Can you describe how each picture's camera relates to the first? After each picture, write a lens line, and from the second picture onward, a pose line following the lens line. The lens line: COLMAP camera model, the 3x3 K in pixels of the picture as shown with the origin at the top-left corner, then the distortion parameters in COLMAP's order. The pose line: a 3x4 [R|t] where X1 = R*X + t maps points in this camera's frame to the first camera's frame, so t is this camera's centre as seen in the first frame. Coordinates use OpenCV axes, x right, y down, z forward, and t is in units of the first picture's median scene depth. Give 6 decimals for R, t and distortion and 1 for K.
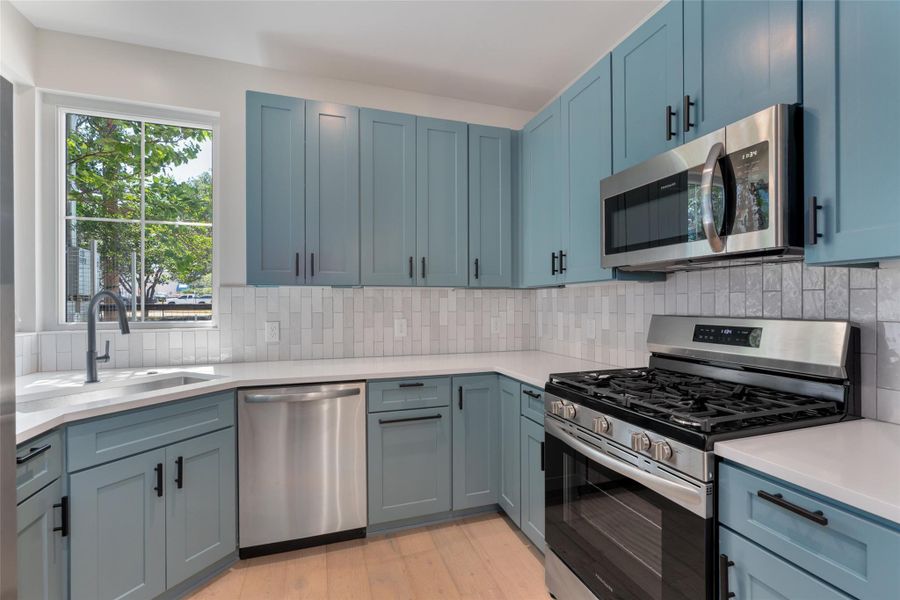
lens RADIAL K [[403.4, 0, 454.3], [0, 403.4, 302.5], [0, 0, 1]] dist [-0.021842, 0.010747]
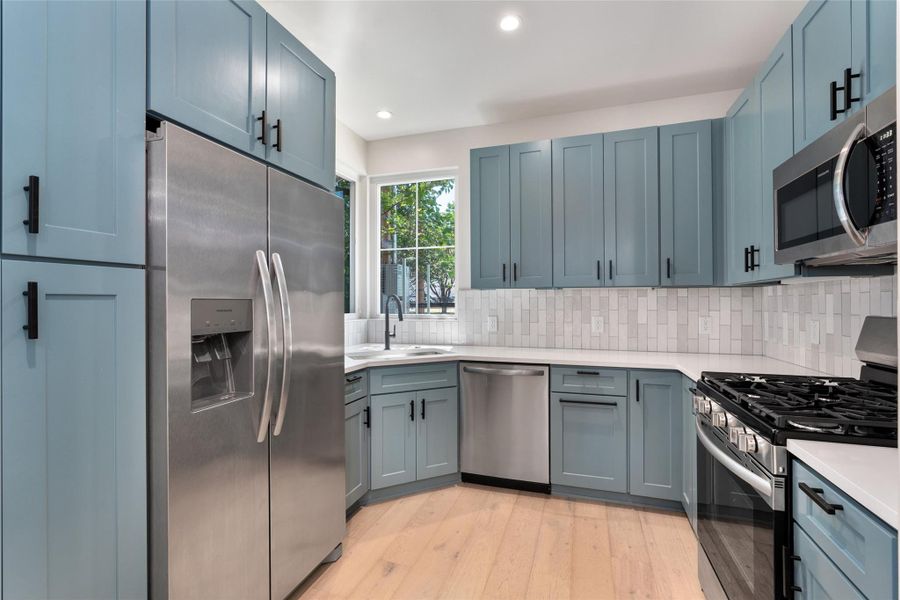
lens RADIAL K [[403.4, 0, 454.3], [0, 403.4, 302.5], [0, 0, 1]] dist [-0.021842, 0.010747]
pose [[0.801588, 0.000625, -0.597877, 0.278885], [0.000827, 0.999997, 0.002153, -0.000301], [0.597877, -0.002221, 0.801585, -0.156086]]
